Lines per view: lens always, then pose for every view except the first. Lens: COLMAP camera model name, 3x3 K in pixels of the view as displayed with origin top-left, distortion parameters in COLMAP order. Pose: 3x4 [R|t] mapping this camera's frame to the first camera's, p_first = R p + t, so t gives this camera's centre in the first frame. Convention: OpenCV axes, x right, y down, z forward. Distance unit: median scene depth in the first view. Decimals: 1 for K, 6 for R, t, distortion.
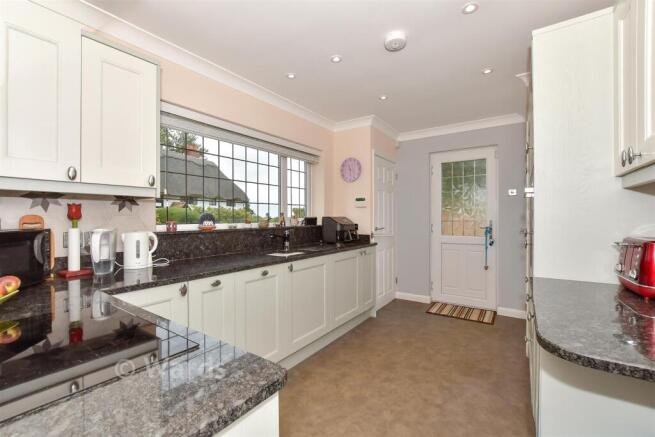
lens RADIAL K [[284.6, 0, 326.9], [0, 284.6, 217.3], [0, 0, 1]] dist [-0.021627, 0.002669]
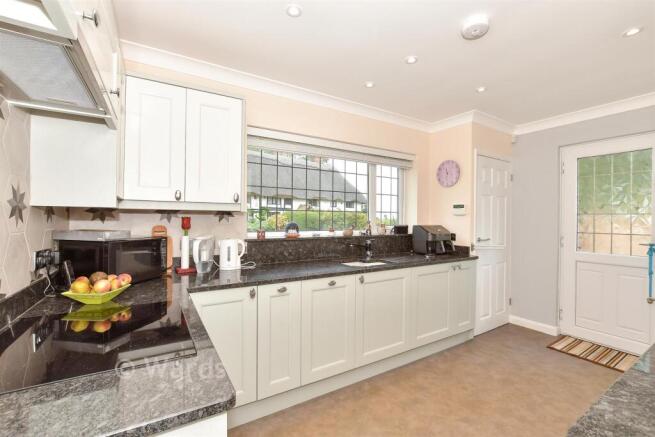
lens RADIAL K [[284.6, 0, 327.3], [0, 284.6, 217.3], [0, 0, 1]] dist [-0.021627, 0.002669]
pose [[0.915934, 0.011050, -0.401177, 0.147655], [-0.012263, 0.999925, -0.000458, -0.035286], [0.401141, 0.005339, 0.916001, 0.037024]]
